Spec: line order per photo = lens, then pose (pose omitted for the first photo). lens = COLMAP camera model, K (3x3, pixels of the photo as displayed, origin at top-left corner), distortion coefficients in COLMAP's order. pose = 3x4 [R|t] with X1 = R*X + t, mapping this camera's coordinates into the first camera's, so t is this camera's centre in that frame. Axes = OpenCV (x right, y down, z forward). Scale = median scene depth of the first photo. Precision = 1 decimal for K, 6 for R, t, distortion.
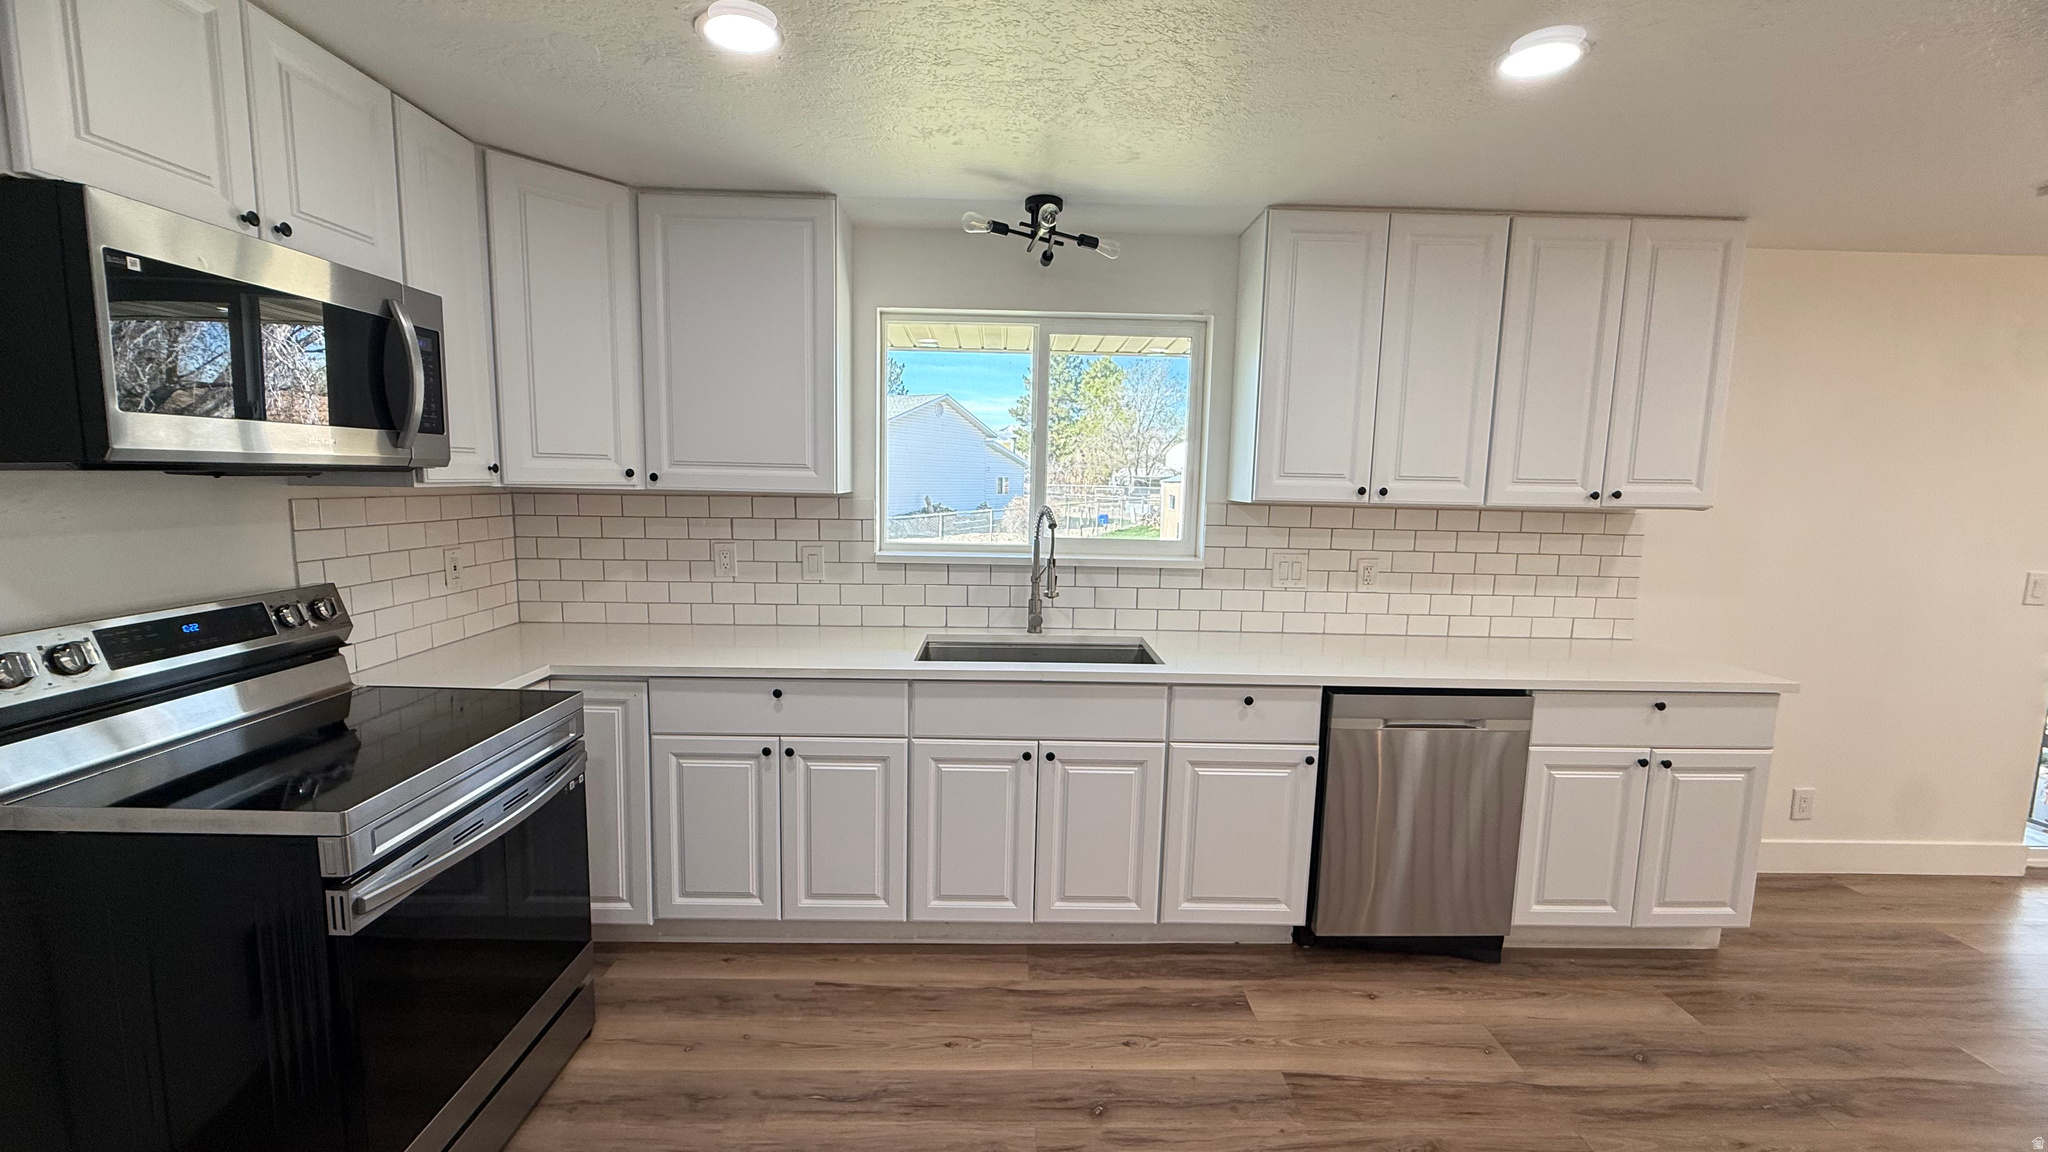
lens RADIAL K [[815.5, 0, 1024.1], [0, 815.5, 579.0], [0, 0, 1]] dist [0.003426, 0.000542]
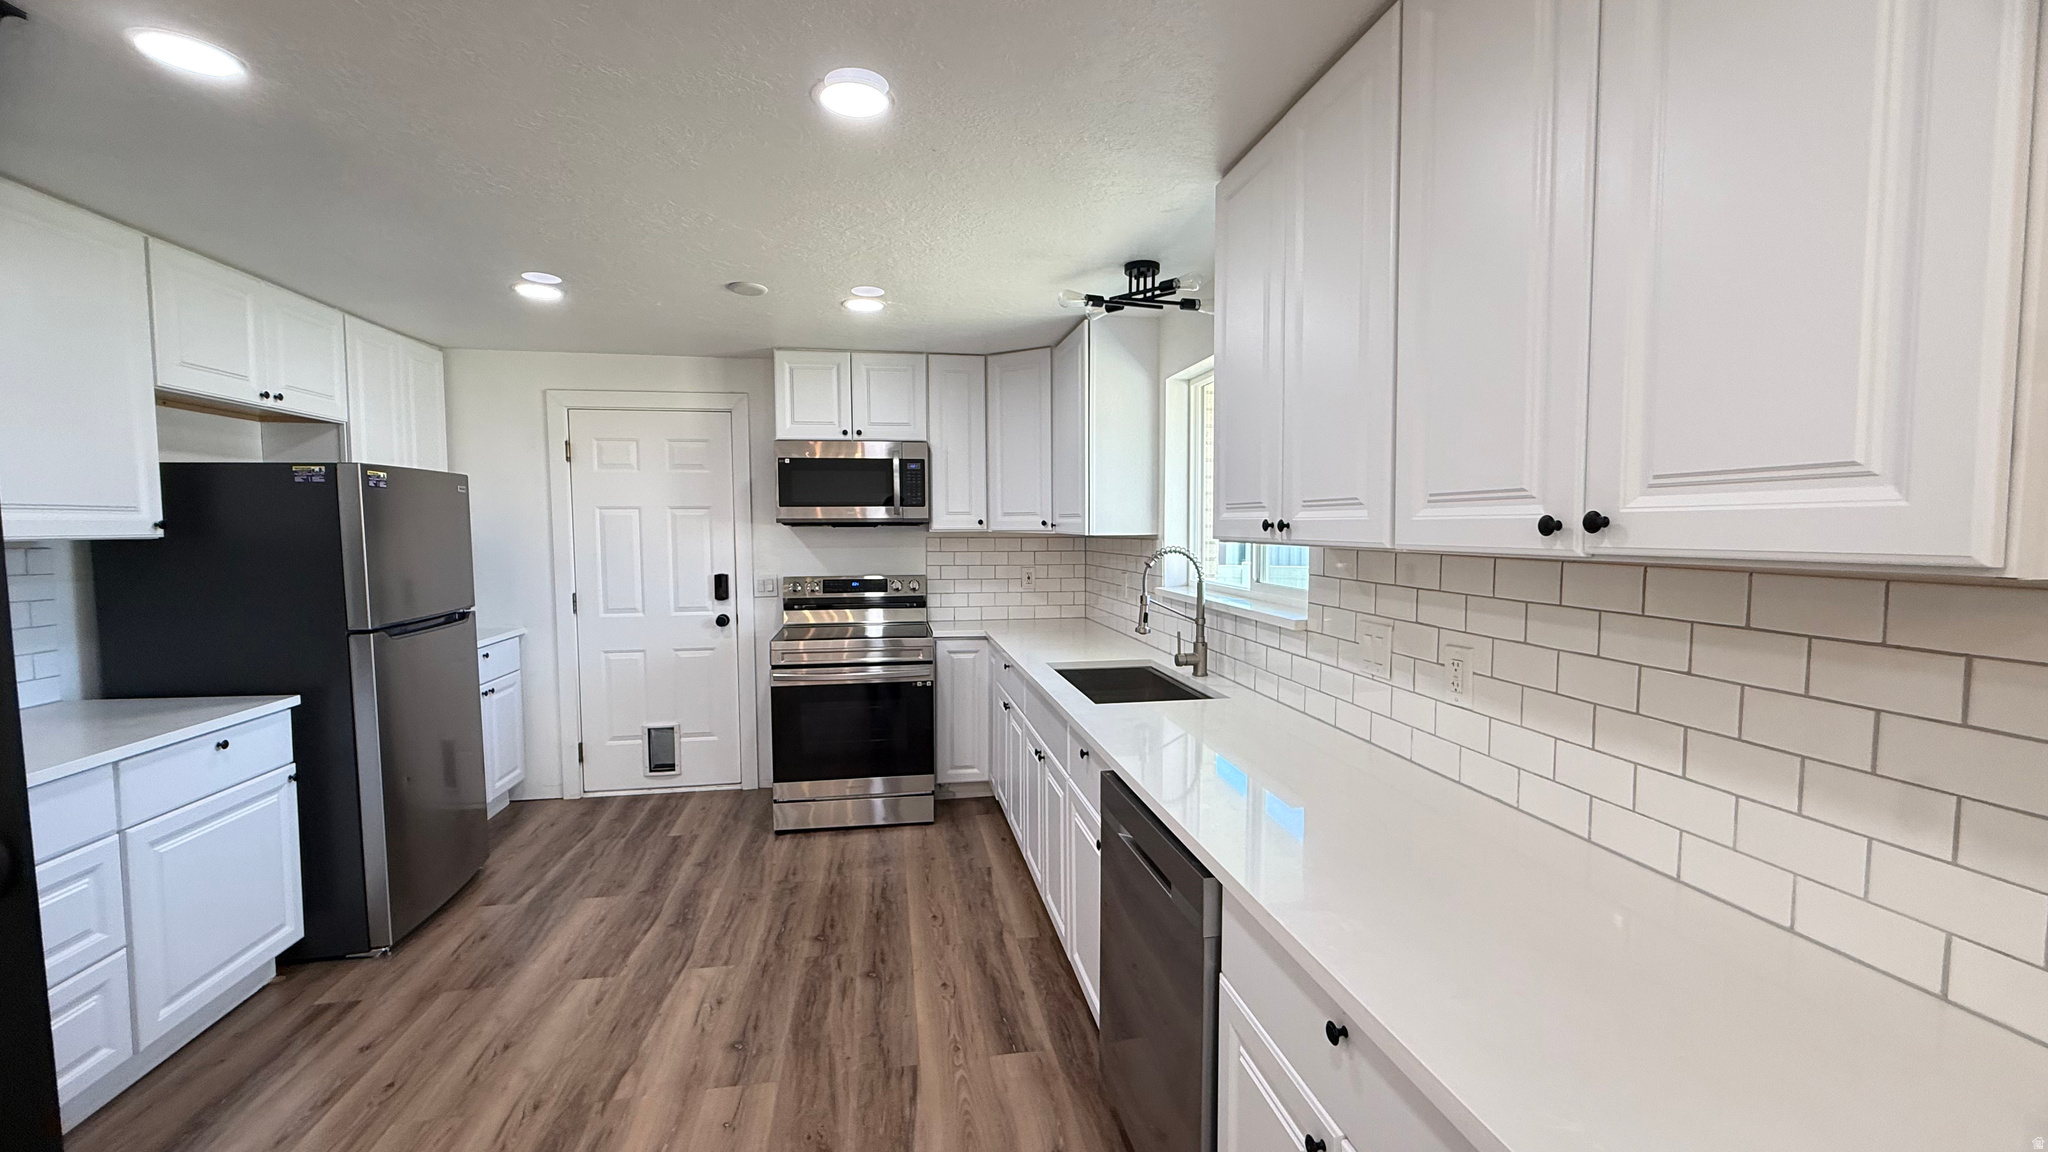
lens RADIAL K [[815.5, 0, 1012.9], [0, 815.5, 579.8], [0, 0, 1]] dist [0.003426, 0.000542]
pose [[0.144719, 0.046531, -0.988378, 1.111914], [-0.119654, 0.992386, 0.029200, -0.059801], [0.982211, 0.114038, 0.149185, 0.727456]]
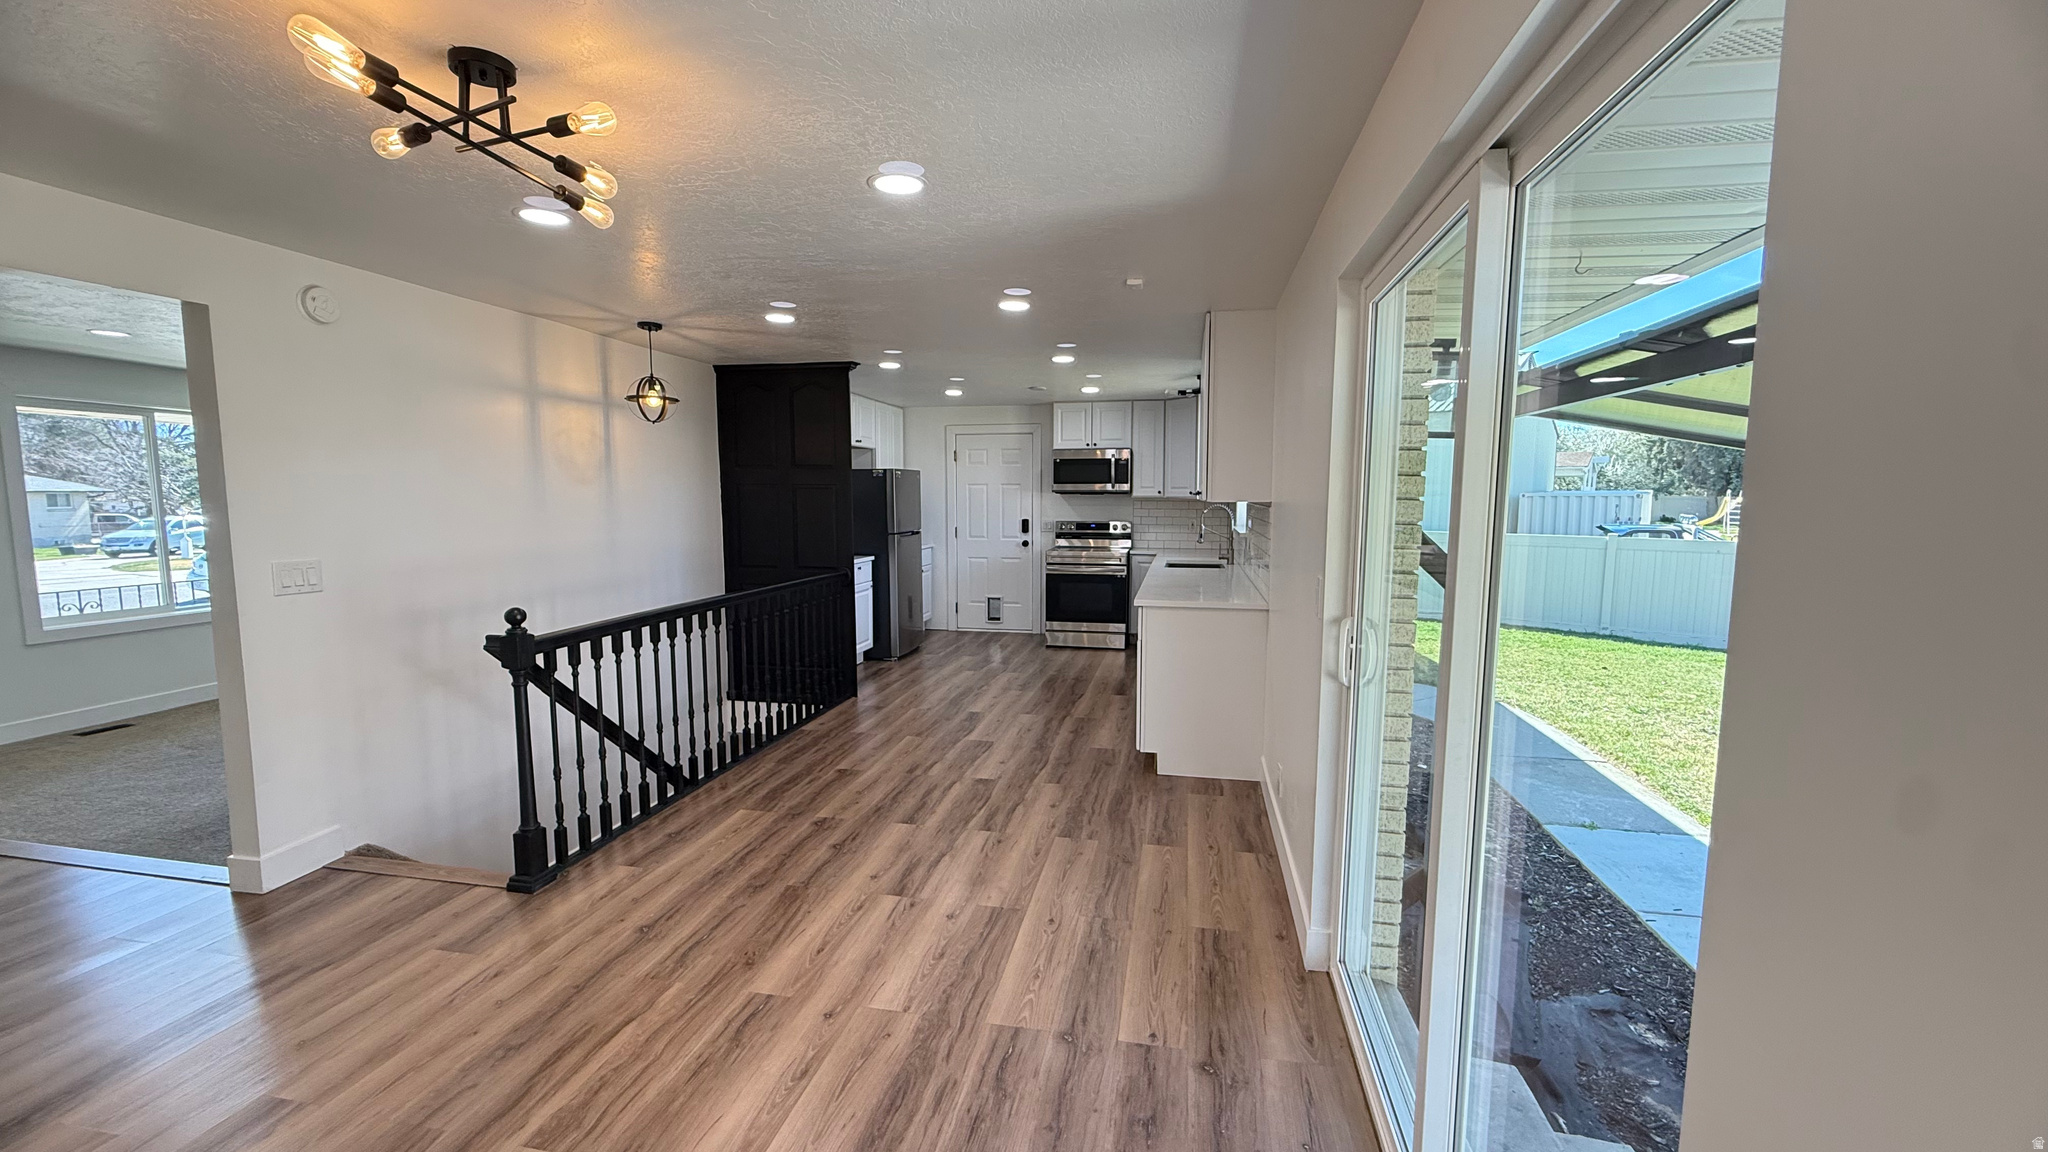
lens RADIAL K [[815.5, 0, 1011.5], [0, 815.5, 576.9], [0, 0, 1]] dist [0.003426, 0.000542]
pose [[-0.232086, 0.075863, -0.969732, 2.589176], [-0.129557, 0.985660, 0.108116, -0.067453], [0.964029, 0.150727, -0.218929, 1.091441]]
